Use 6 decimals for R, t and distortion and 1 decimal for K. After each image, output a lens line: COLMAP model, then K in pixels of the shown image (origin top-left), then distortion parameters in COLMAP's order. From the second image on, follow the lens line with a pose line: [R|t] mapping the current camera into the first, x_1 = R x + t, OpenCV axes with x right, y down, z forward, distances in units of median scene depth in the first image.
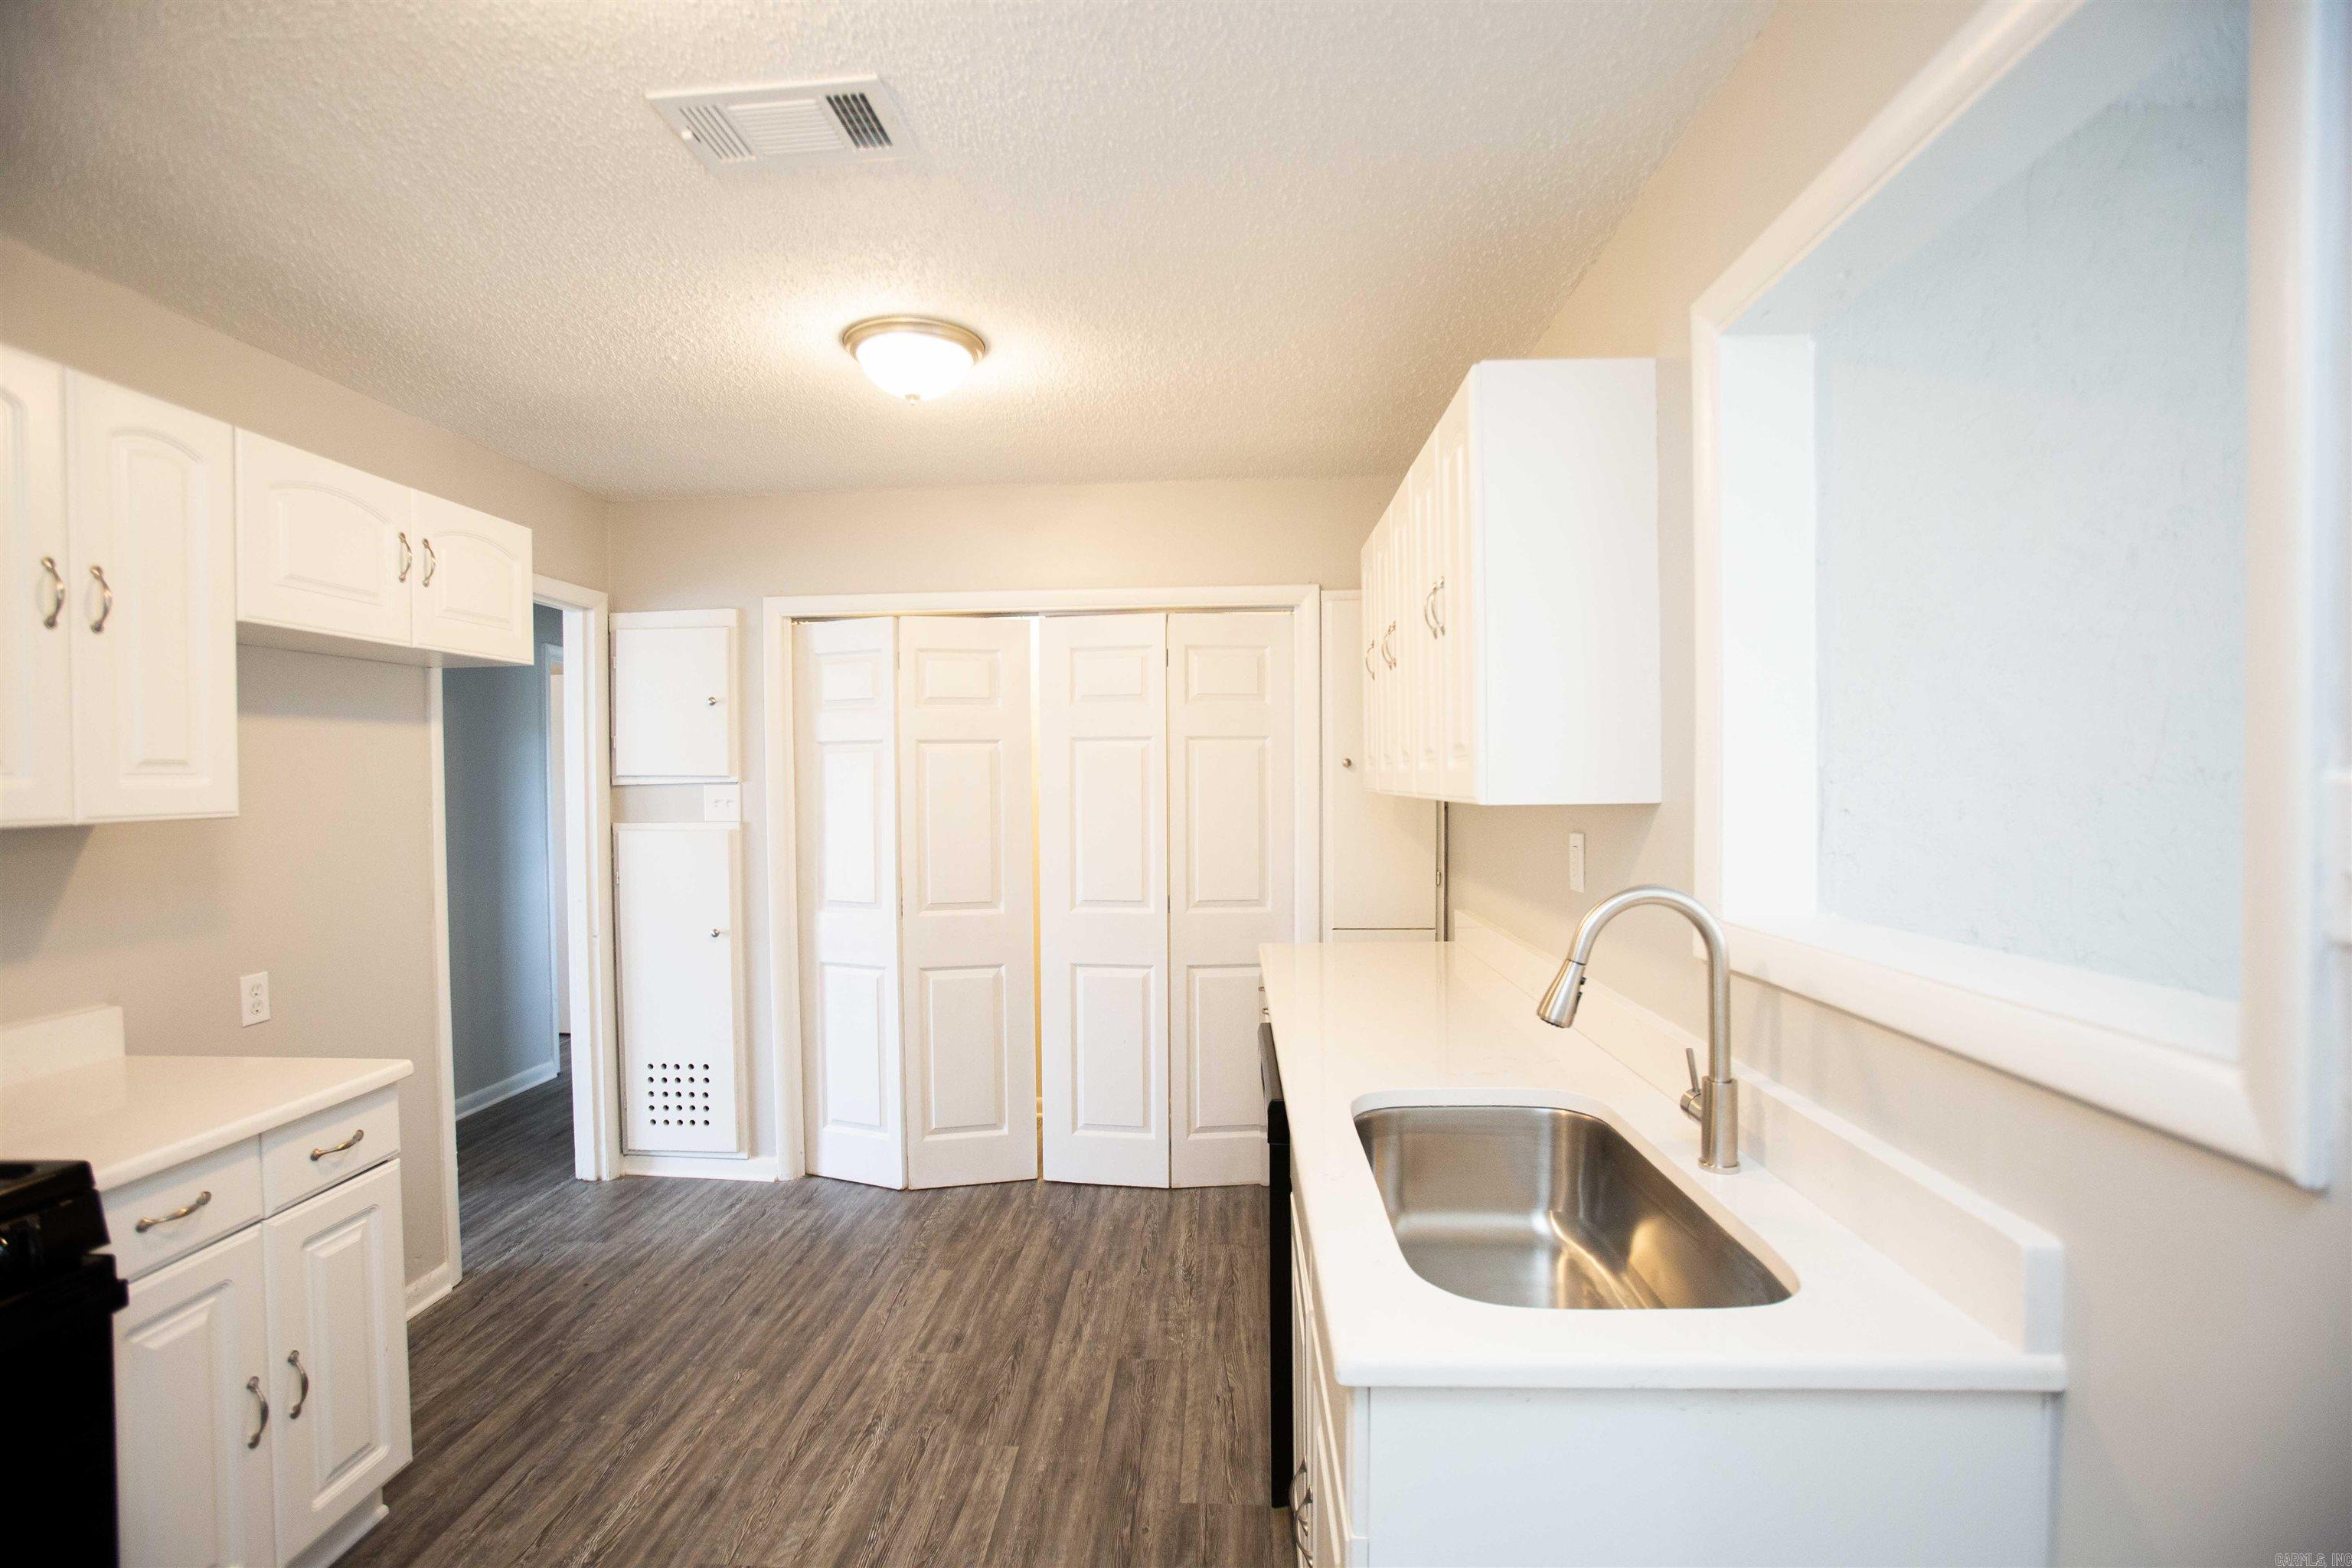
lens RADIAL K [[1080.2, 0, 1179.1], [0, 1080.2, 819.8], [0, 0, 1]] dist [-0.045860, 0.009539]
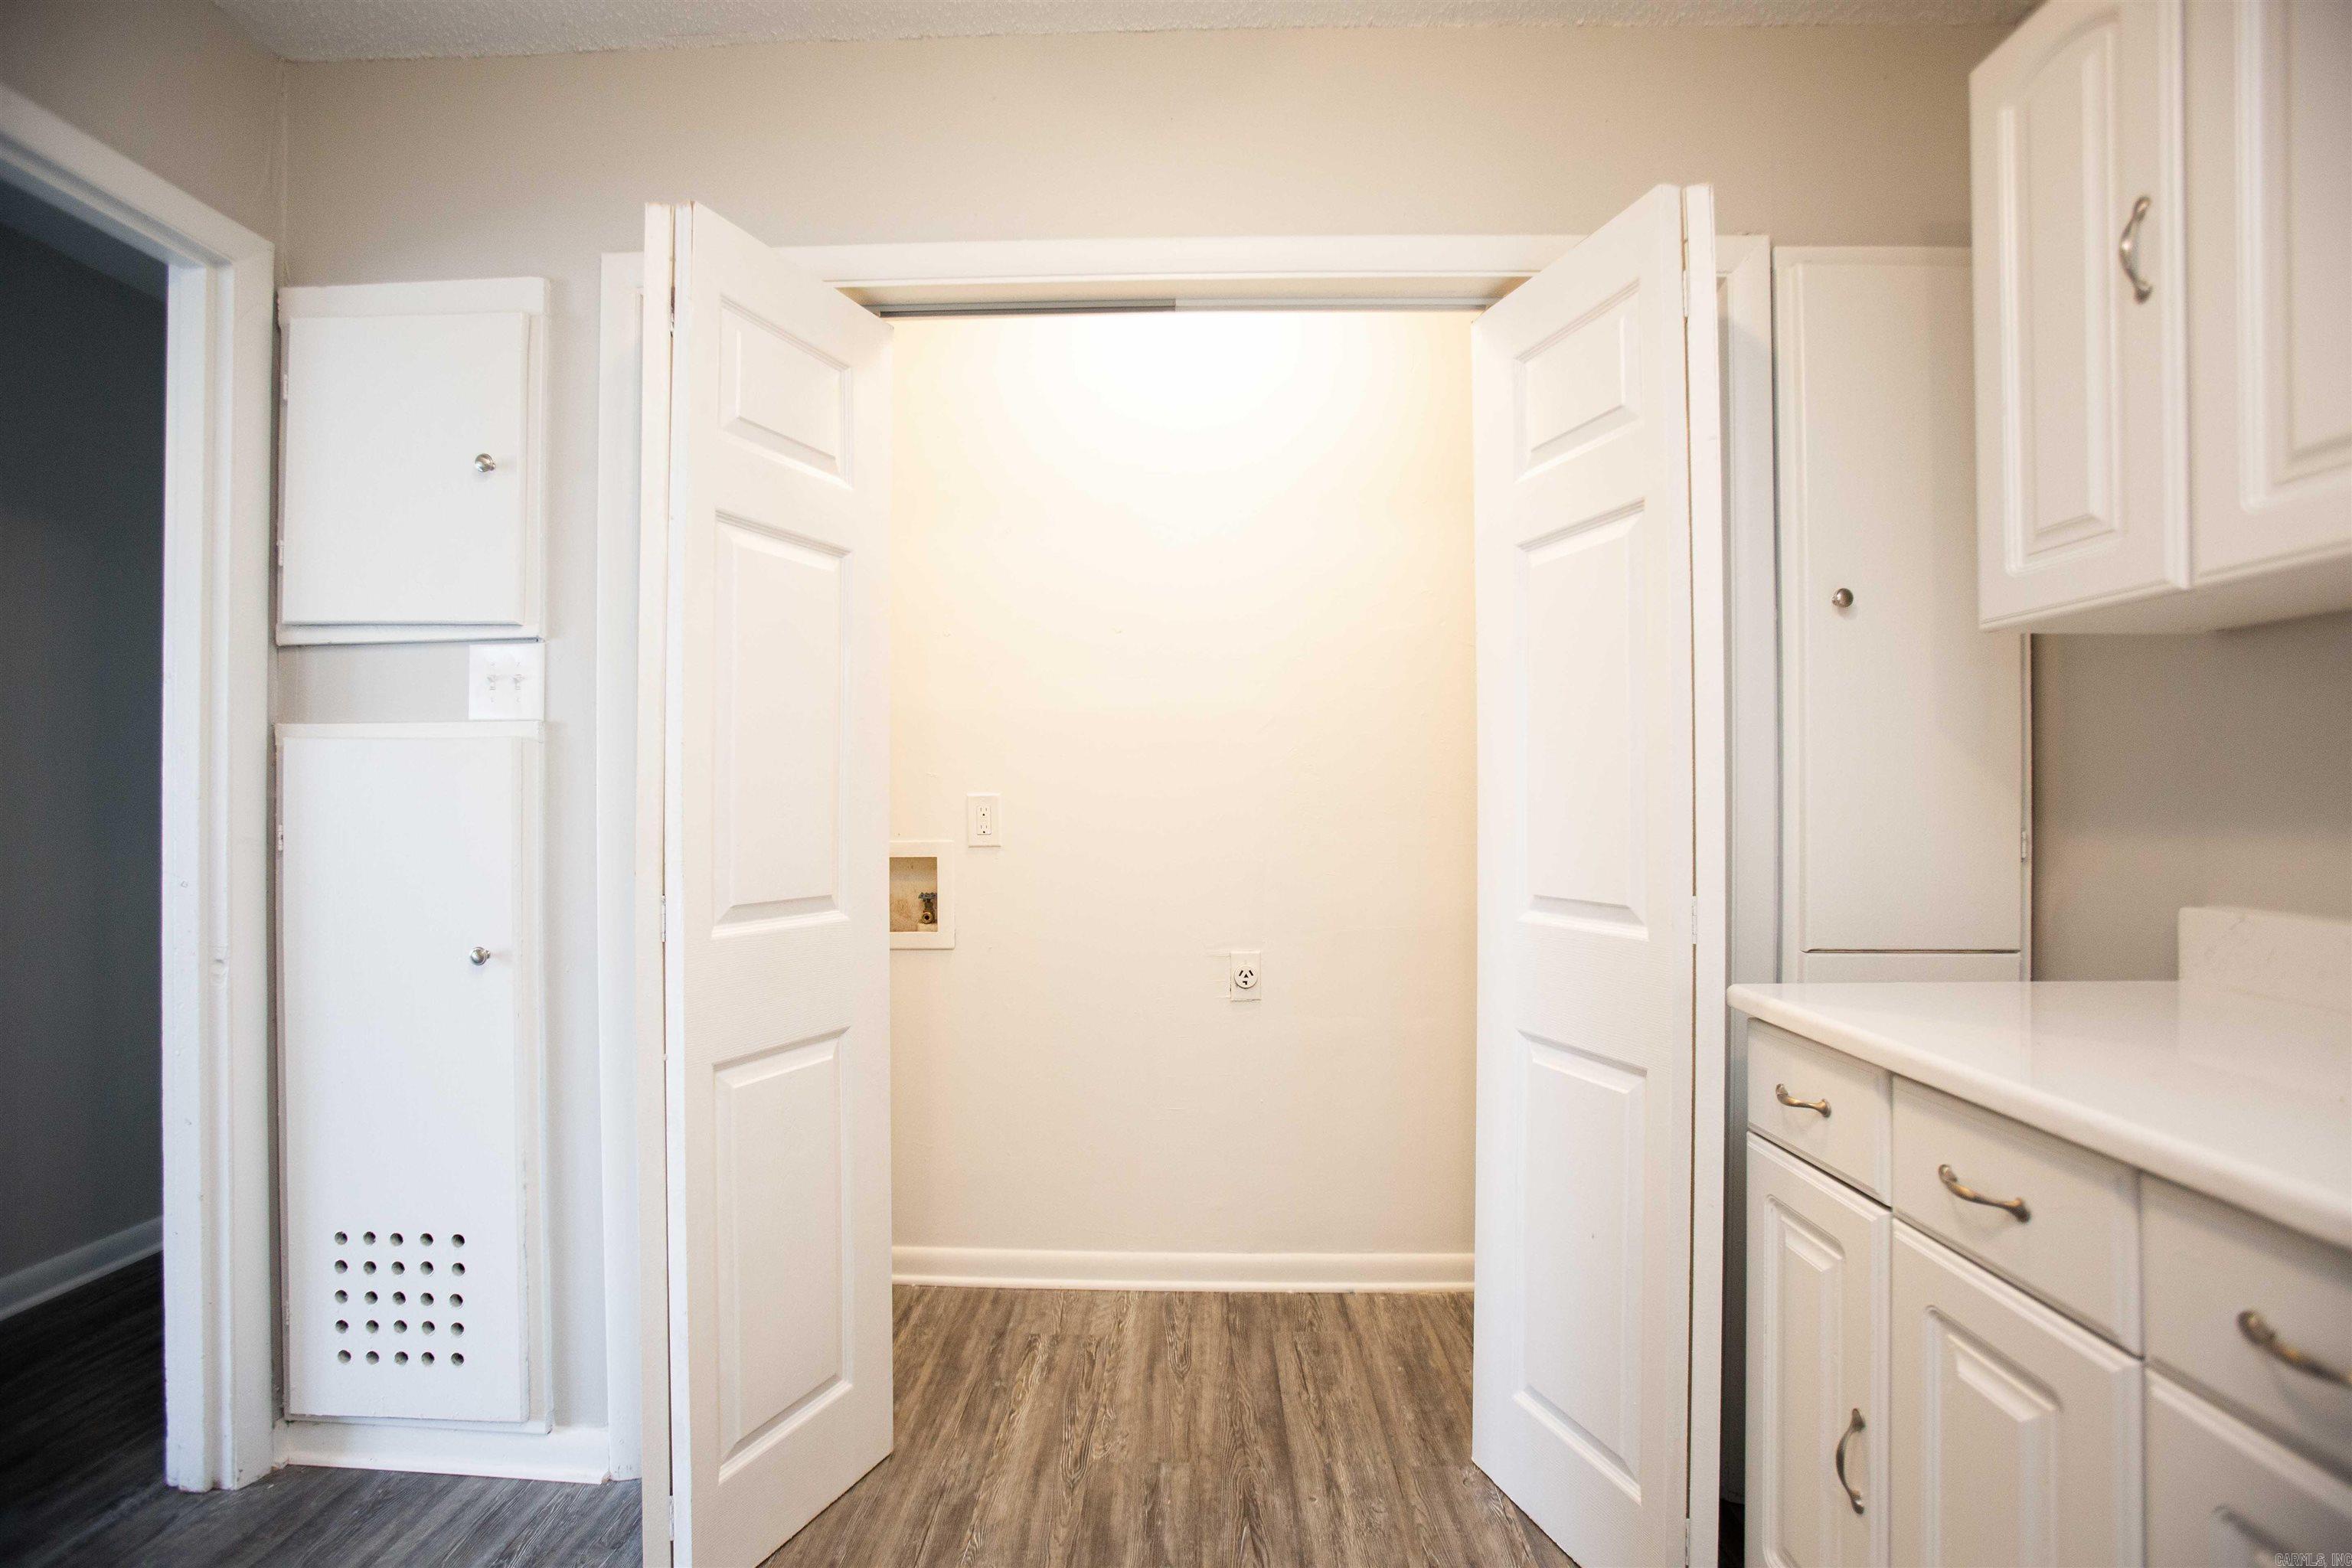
lens RADIAL K [[1080.2, 0, 1187.1], [0, 1080.2, 821.8], [0, 0, 1]] dist [-0.045860, 0.009539]
pose [[0.999362, 0.008094, 0.034785, -0.139385], [-0.007218, 0.999655, -0.025238, 0.056321], [-0.034977, 0.024971, 0.999076, 0.520039]]
